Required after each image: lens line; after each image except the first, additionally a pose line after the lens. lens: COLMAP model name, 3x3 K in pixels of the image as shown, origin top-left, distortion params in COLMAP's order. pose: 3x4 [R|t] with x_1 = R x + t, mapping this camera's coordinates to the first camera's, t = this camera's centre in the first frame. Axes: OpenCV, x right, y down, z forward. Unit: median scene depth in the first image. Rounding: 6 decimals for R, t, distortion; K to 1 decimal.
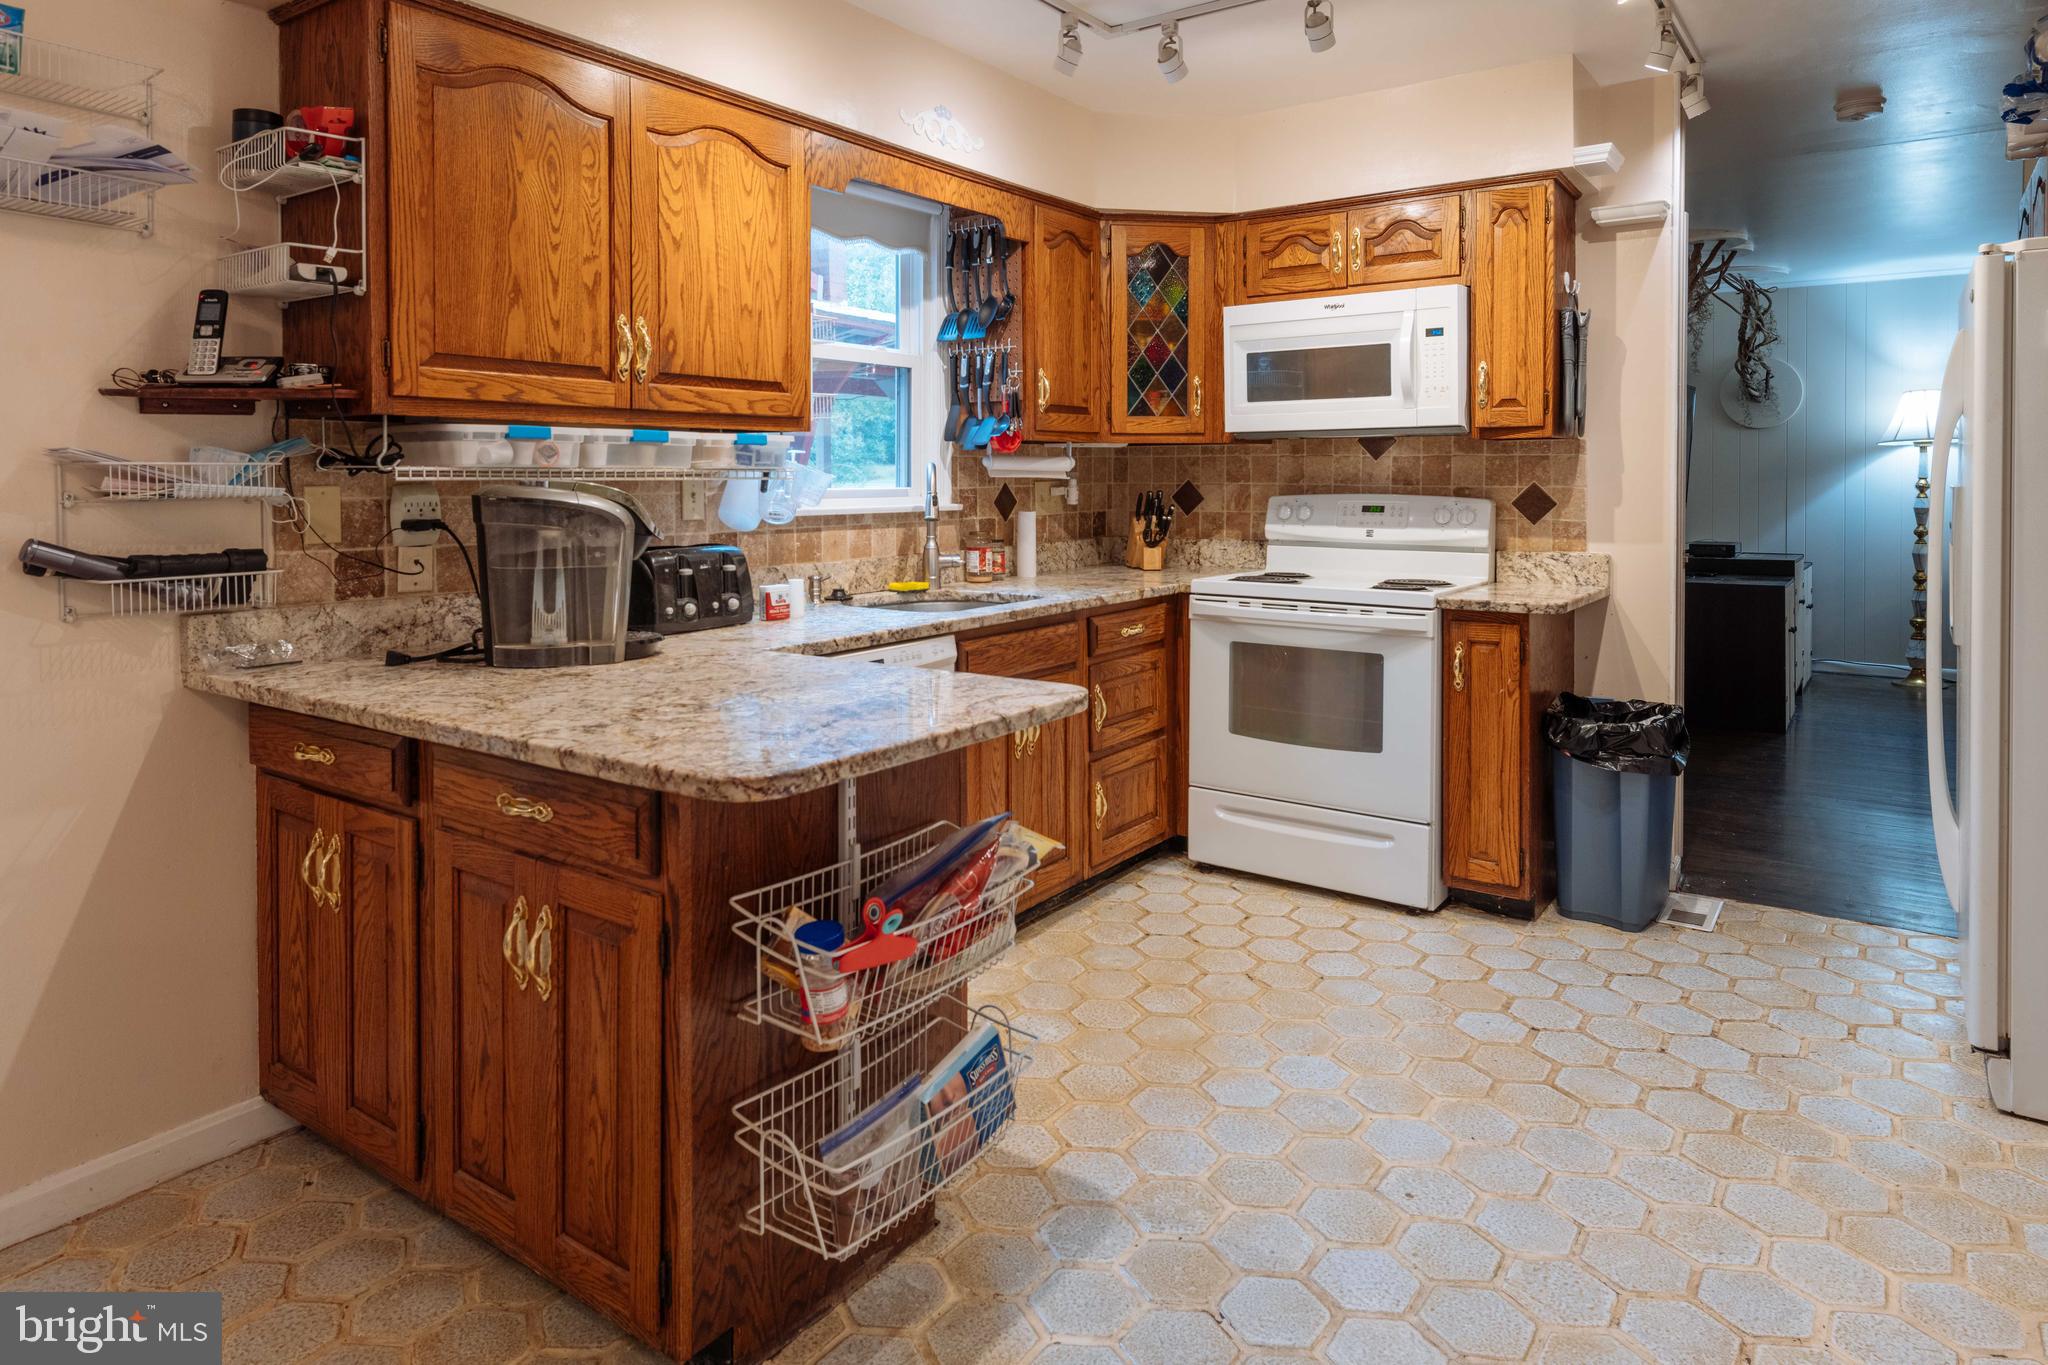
lens RADIAL K [[1228.8, 0, 1022.0], [0, 1228.8, 679.4], [0, 0, 1]] dist [0.018894, -0.001378]
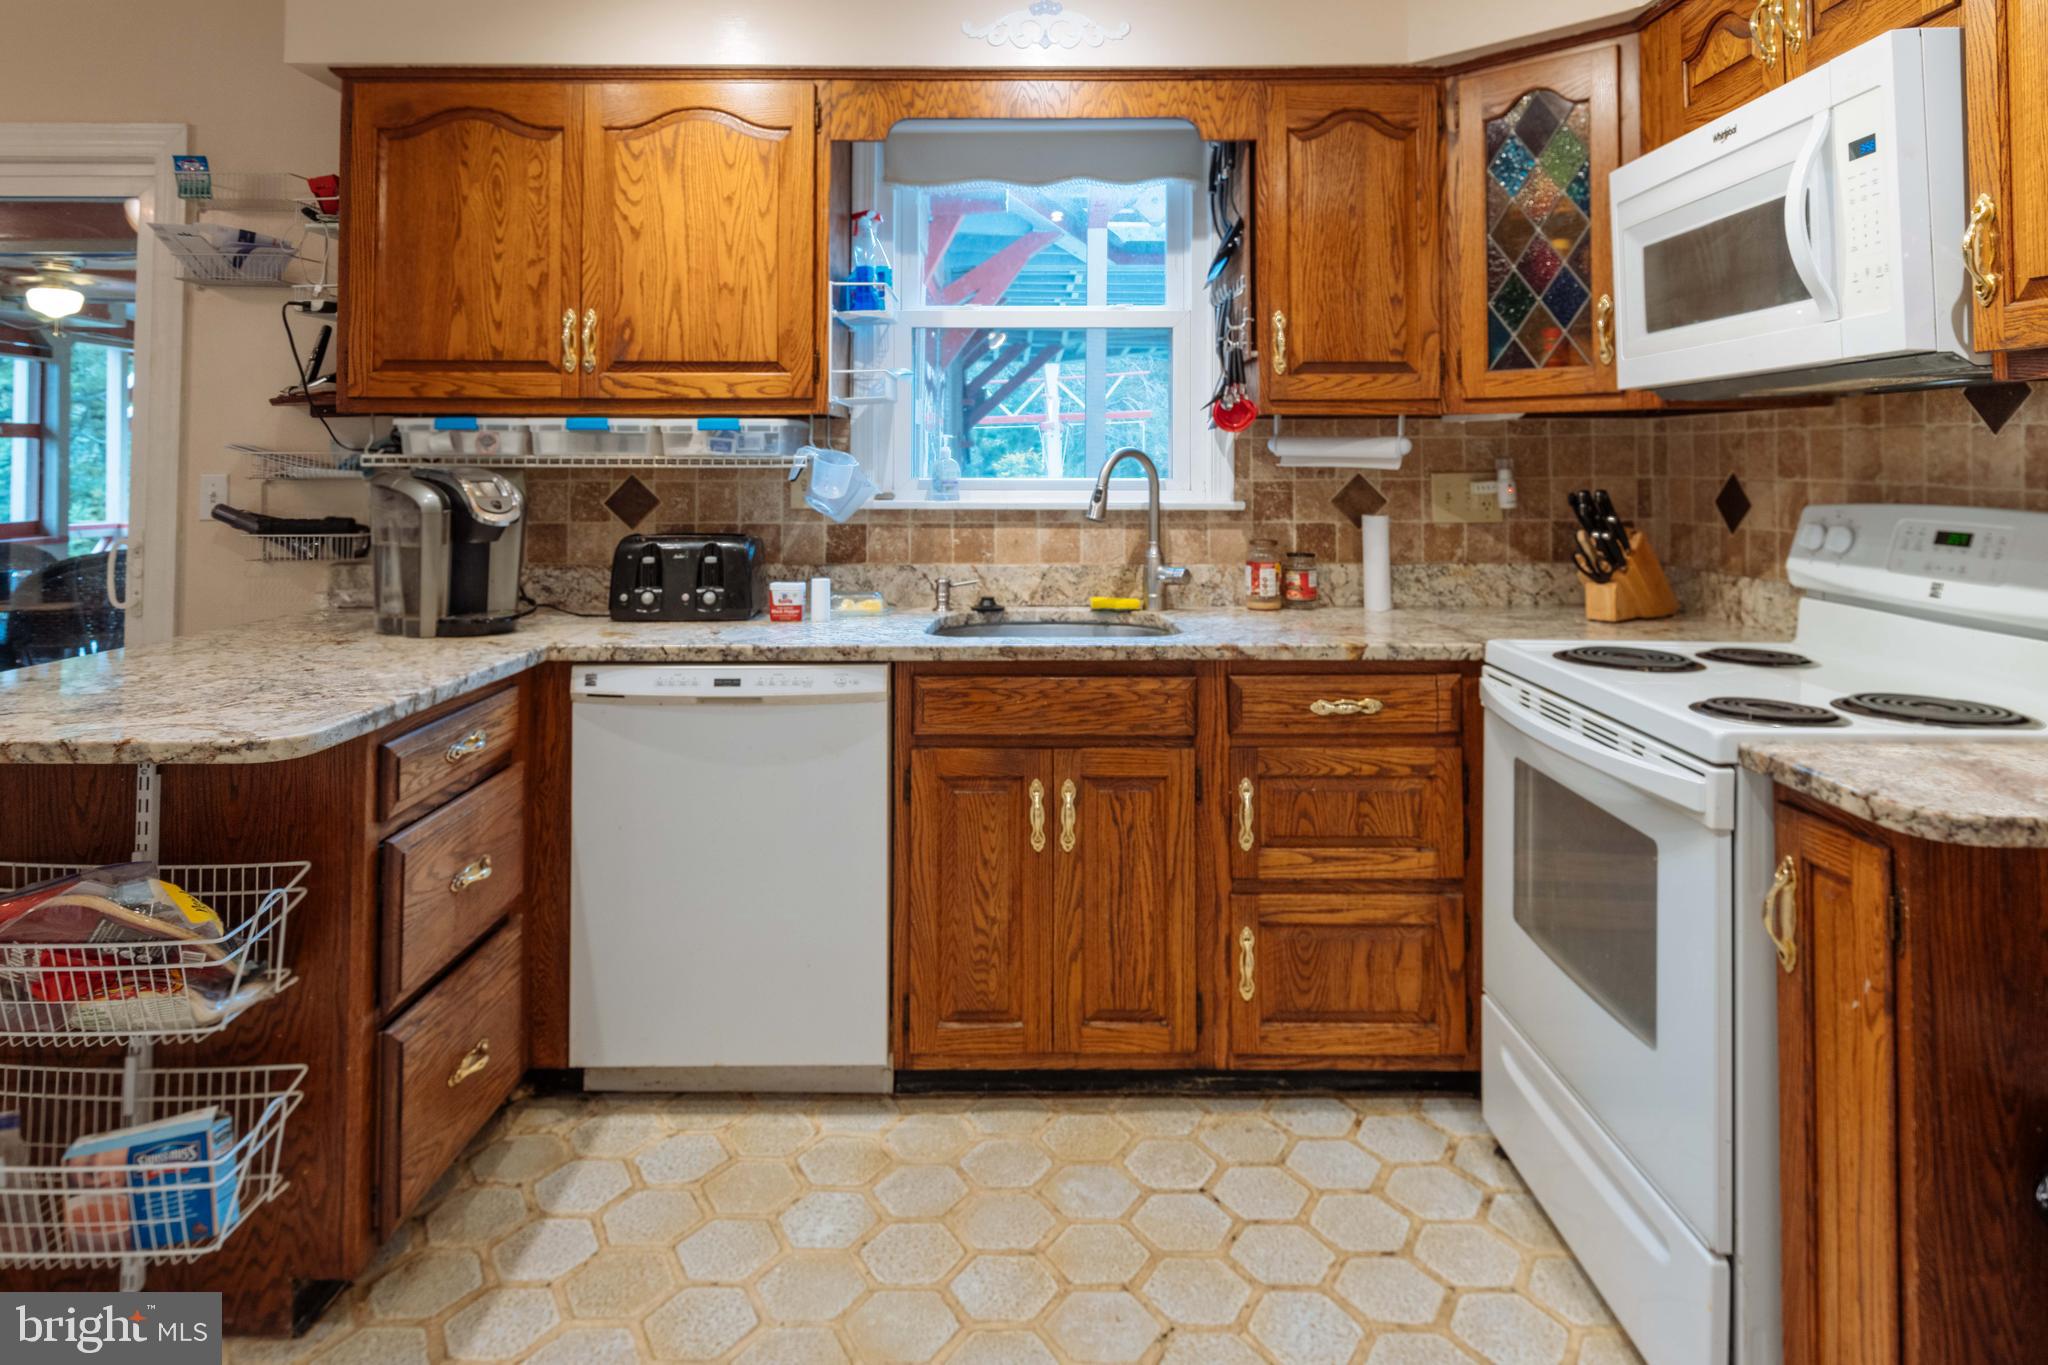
lens RADIAL K [[1228.8, 0, 1003.7], [0, 1228.8, 559.4], [0, 0, 1]] dist [0.018894, -0.001378]
pose [[0.572902, 0.067002, -0.816881, 0.550316], [-0.137242, 0.990424, -0.015016, -0.089295], [0.808052, 0.120713, 0.576611, 0.530375]]
